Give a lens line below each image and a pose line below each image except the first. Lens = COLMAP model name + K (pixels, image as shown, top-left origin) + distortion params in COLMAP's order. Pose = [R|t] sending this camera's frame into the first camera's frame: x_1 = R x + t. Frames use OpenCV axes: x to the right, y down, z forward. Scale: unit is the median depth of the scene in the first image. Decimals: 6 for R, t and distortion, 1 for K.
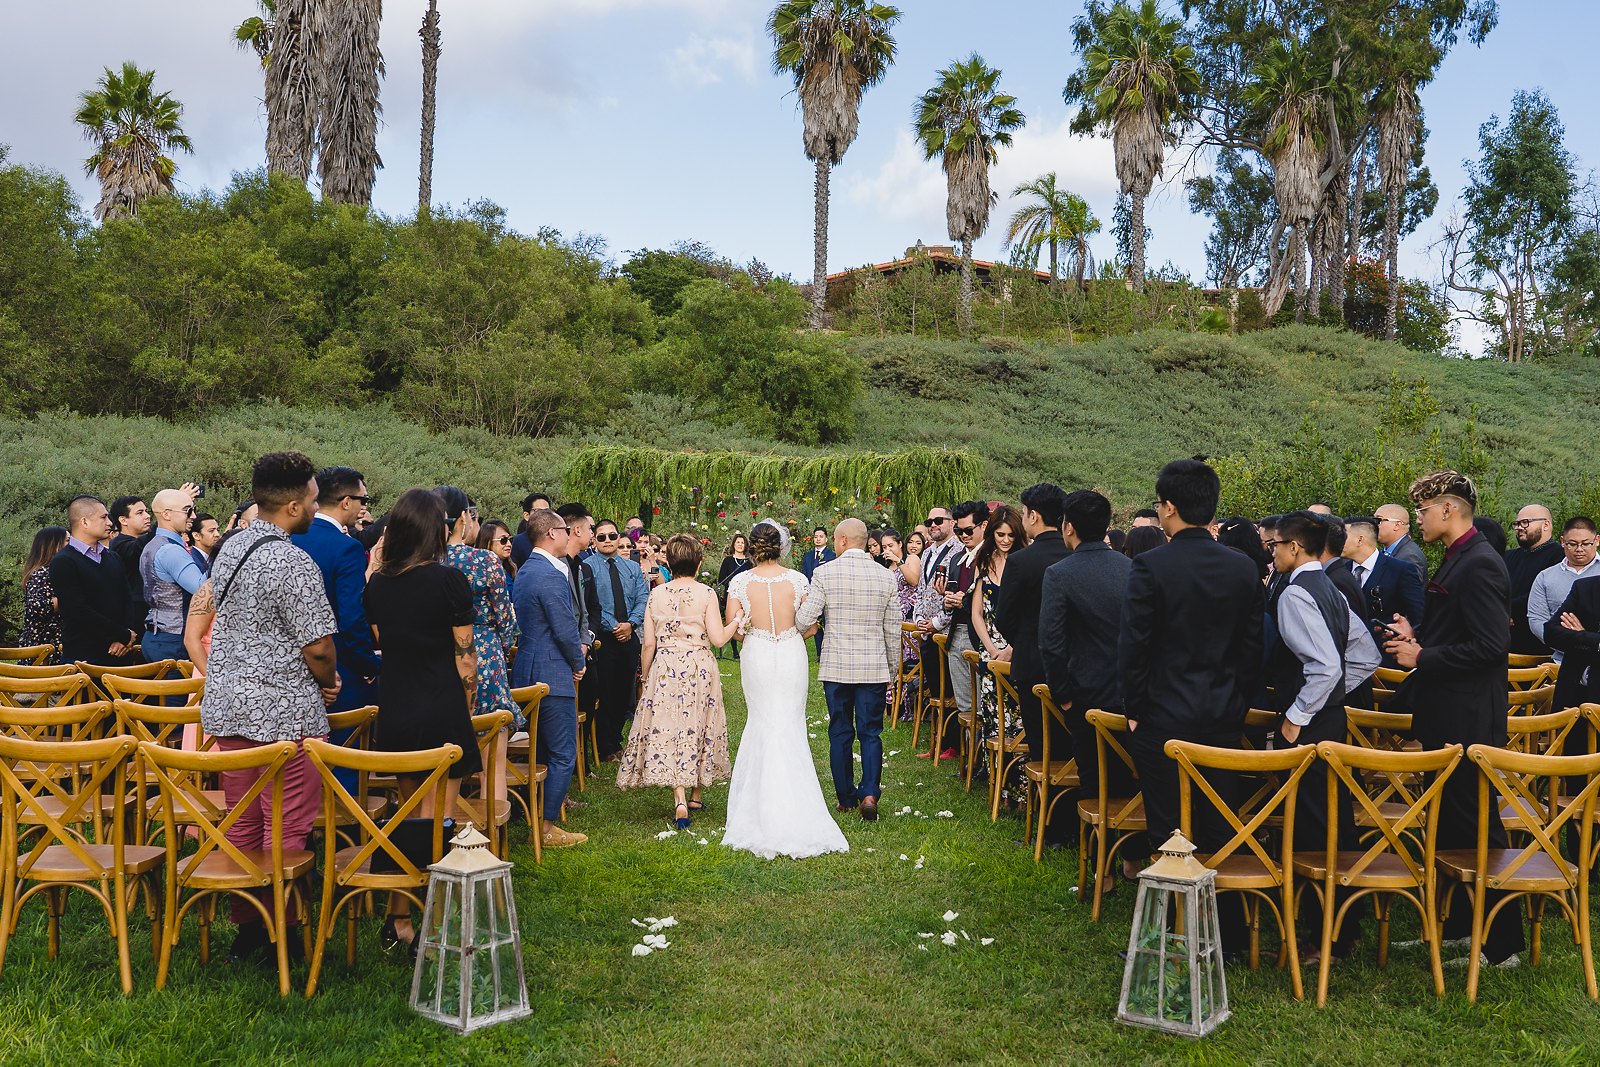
lens RADIAL K [[1772.2, 0, 801.5], [0, 1772.2, 533.1], [0, 0, 1]] dist [0.004554, 0.035890]
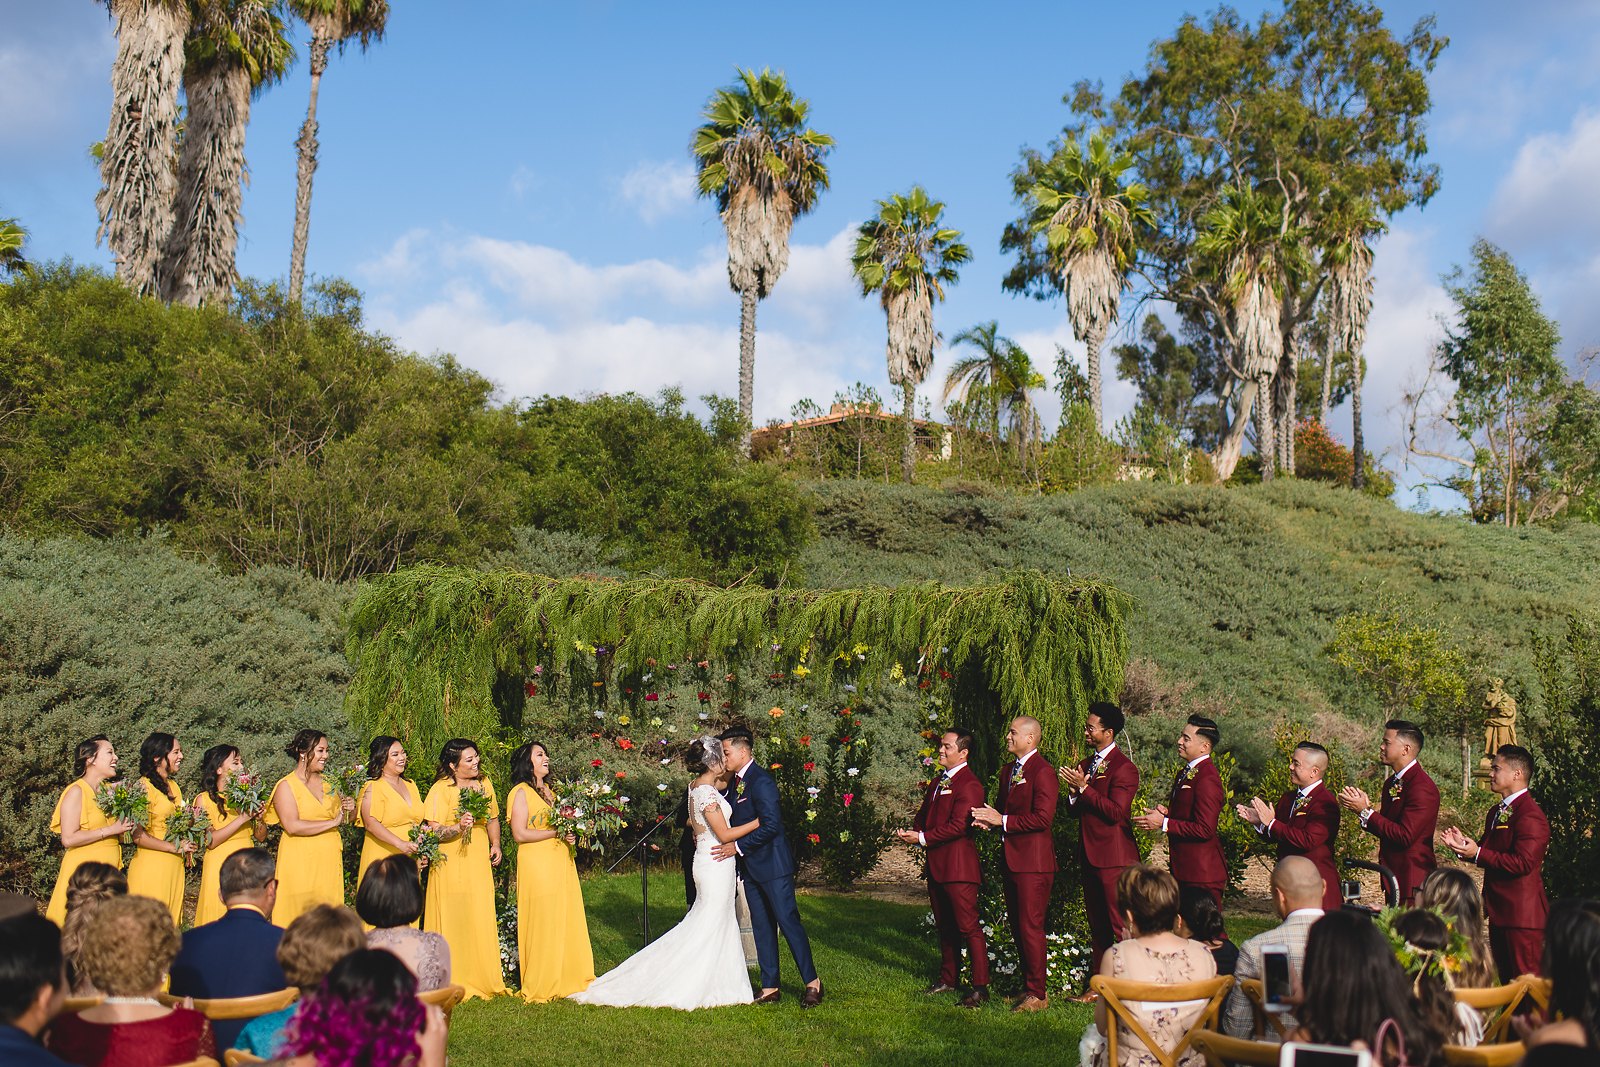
lens RADIAL K [[1540.3, 0, 802.1], [0, 1540.3, 534.4], [0, 0, 1]] dist [-0.062028, 0.313807]
pose [[0.997392, 0.011804, 0.071207, -0.015216], [-0.003832, 0.993806, -0.111064, -0.003641], [-0.072077, 0.110502, 0.991259, 0.246493]]
